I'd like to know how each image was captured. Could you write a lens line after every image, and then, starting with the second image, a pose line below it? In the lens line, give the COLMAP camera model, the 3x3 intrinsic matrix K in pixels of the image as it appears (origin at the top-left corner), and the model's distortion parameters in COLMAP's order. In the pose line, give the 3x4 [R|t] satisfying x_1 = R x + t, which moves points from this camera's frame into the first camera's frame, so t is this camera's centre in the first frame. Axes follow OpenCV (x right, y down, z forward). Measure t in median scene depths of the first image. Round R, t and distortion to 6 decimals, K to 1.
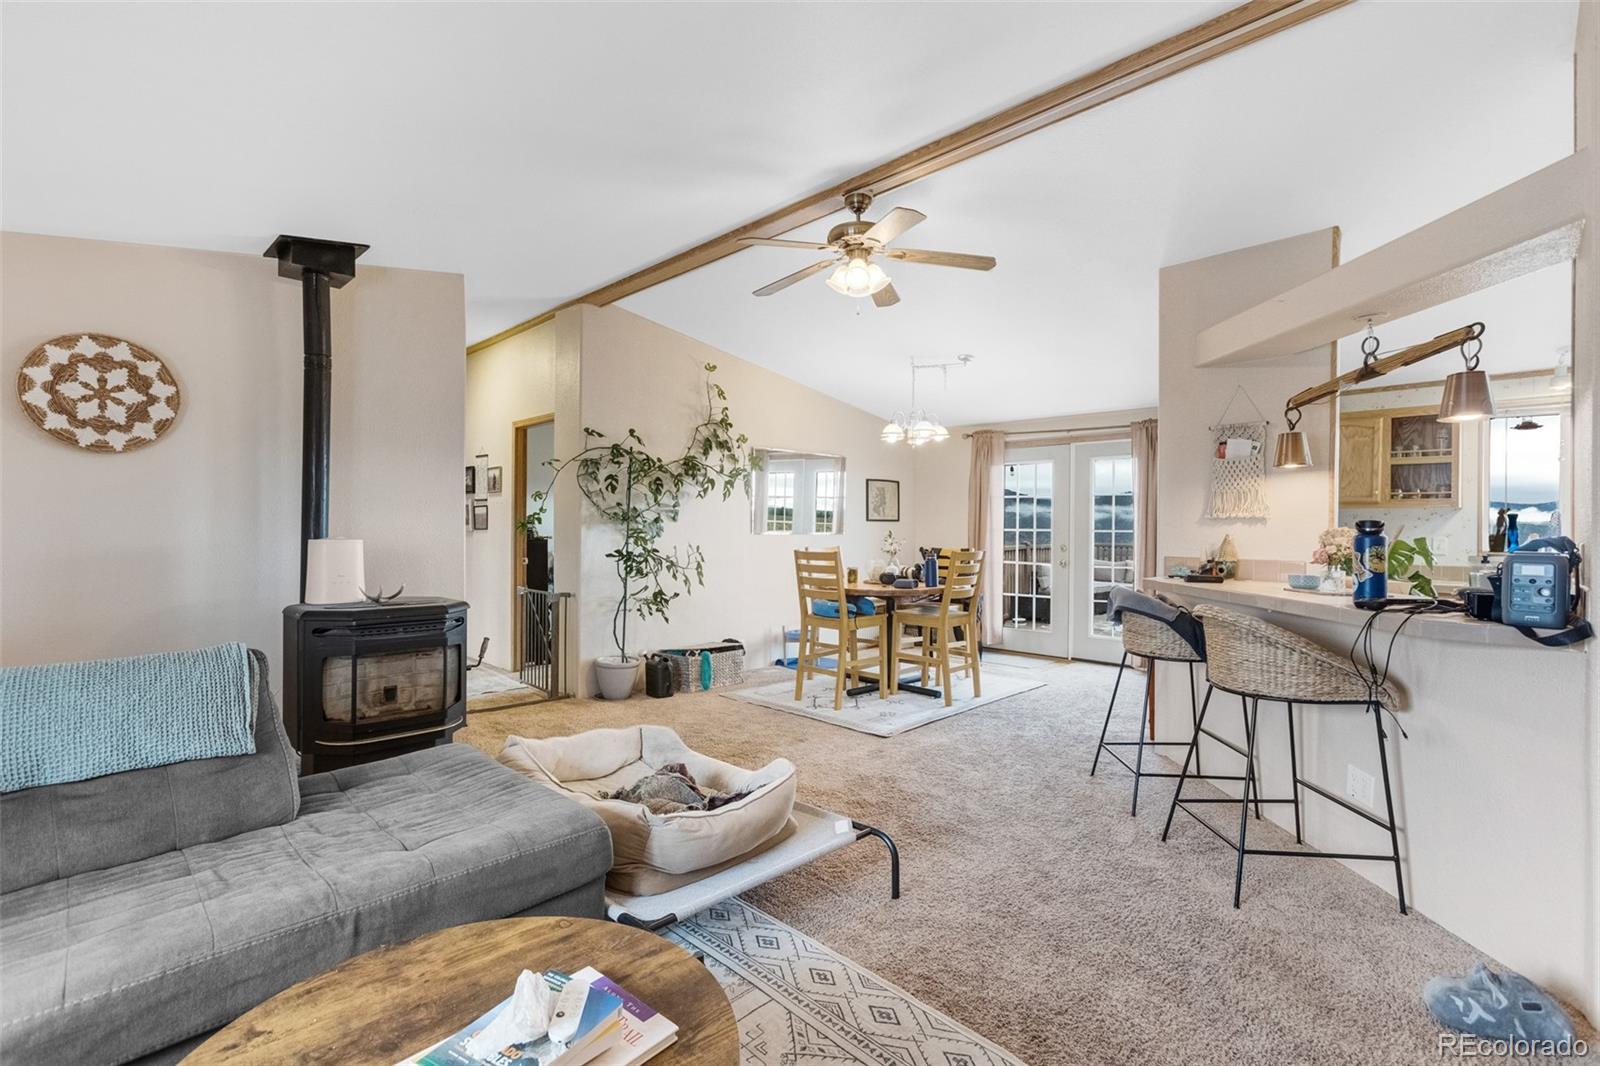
lens RADIAL K [[726.4, 0, 797.6], [0, 726.4, 523.1], [0, 0, 1]] dist [0.000905, 0.000697]
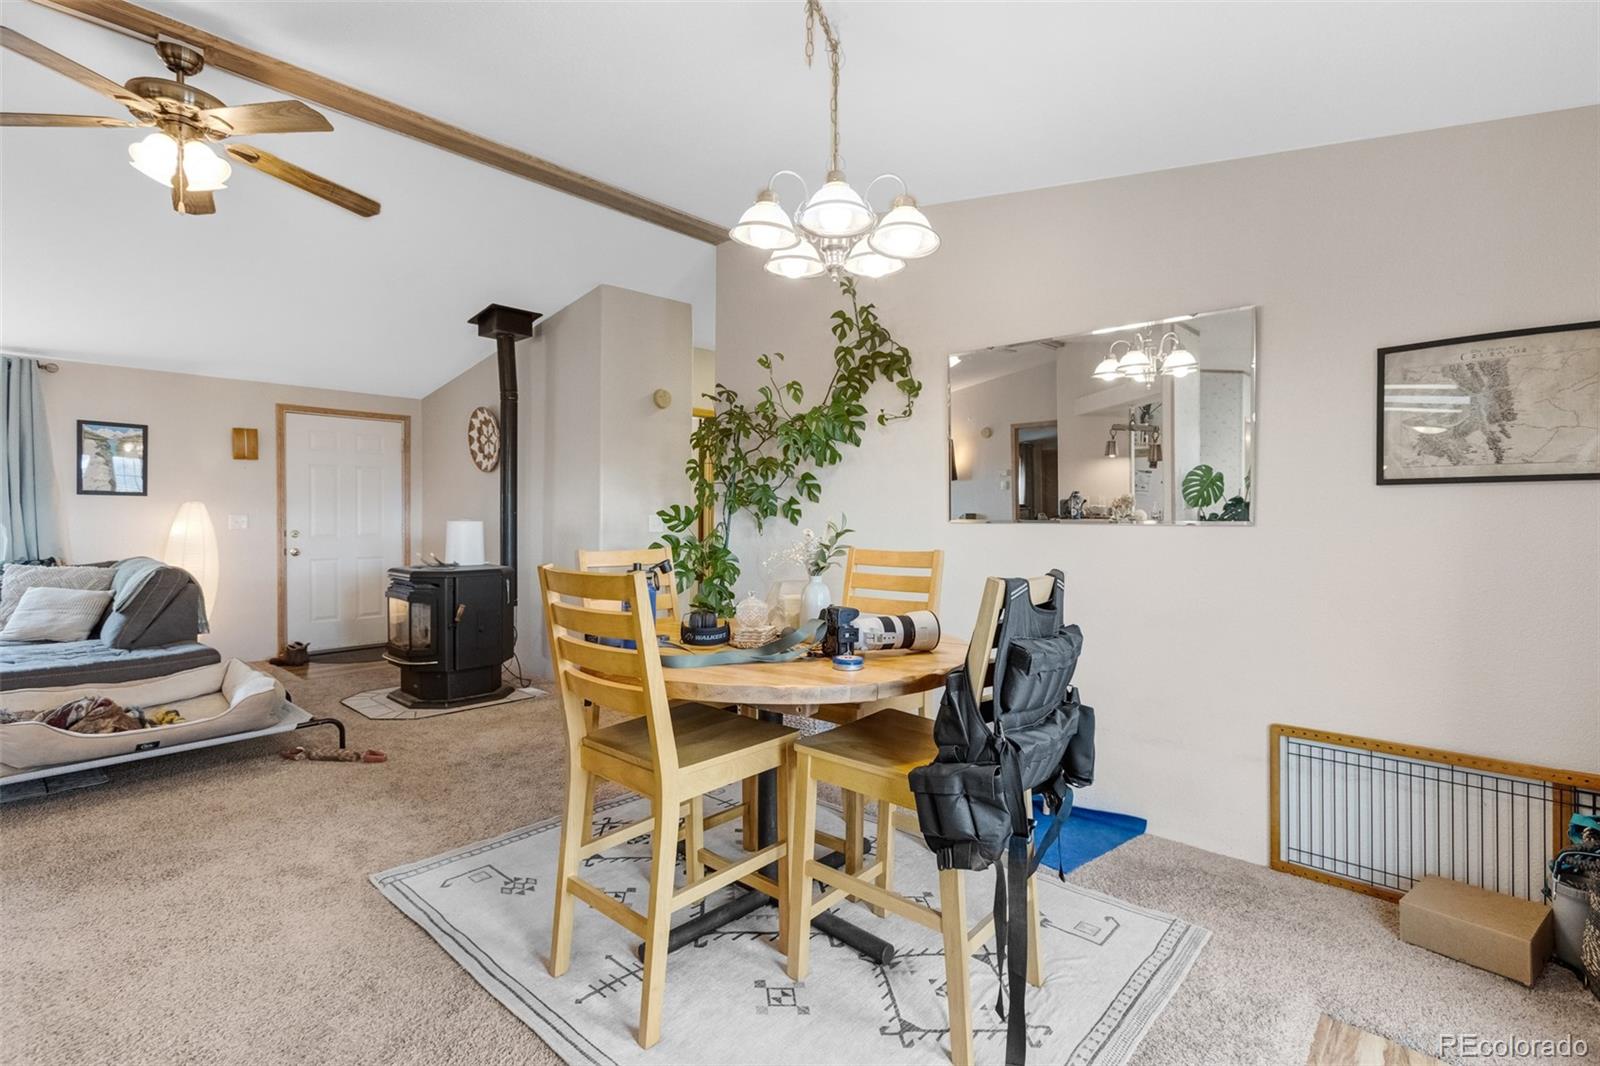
lens RADIAL K [[734.7, 0, 778.7], [0, 734.7, 535.1], [0, 0, 1]] dist [-0.000542, 0.015676]
pose [[0.051430, 0.020946, -0.998457, 0.895561], [0.010539, 0.999713, 0.021515, 0.028660], [0.998621, -0.011629, 0.051195, 1.592197]]
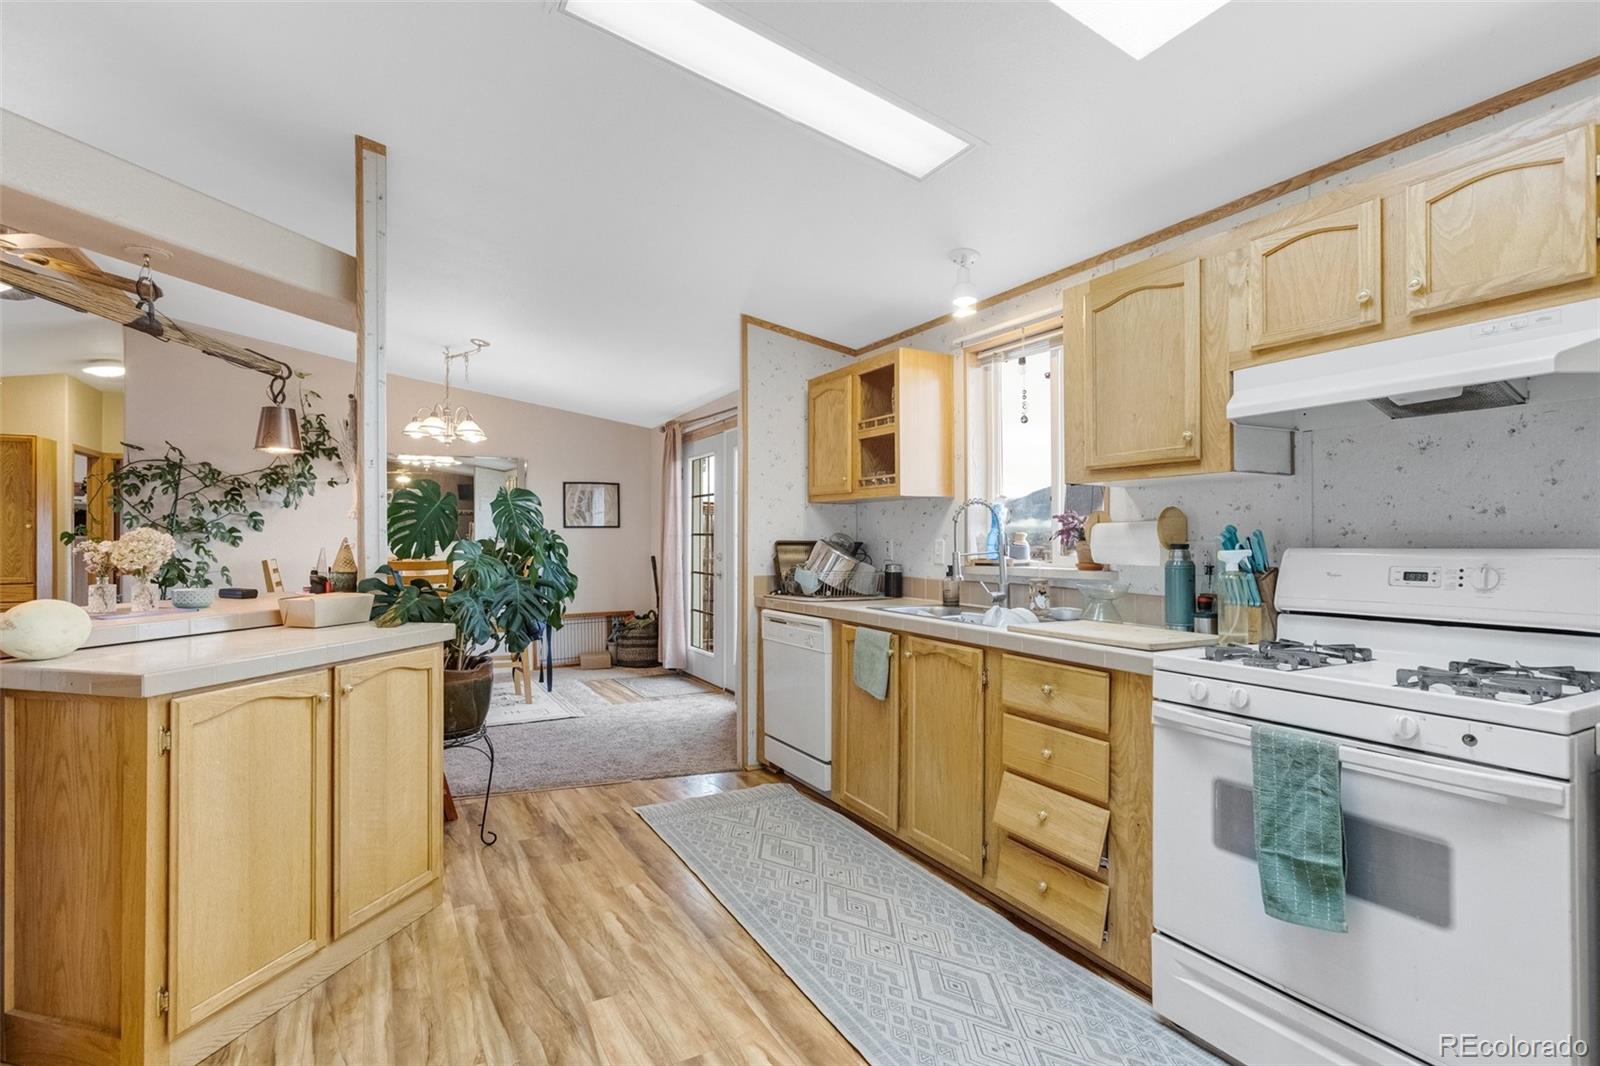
lens RADIAL K [[770.7, 0, 800.0], [0, 770.7, 533.0], [0, 0, 1]] dist [-0.020176, 0.000750]
pose [[0.963975, -0.012520, -0.265698, 1.418491], [0.012260, 0.999921, -0.002637, 0.021949], [0.265710, -0.000715, 0.964053, 0.314522]]
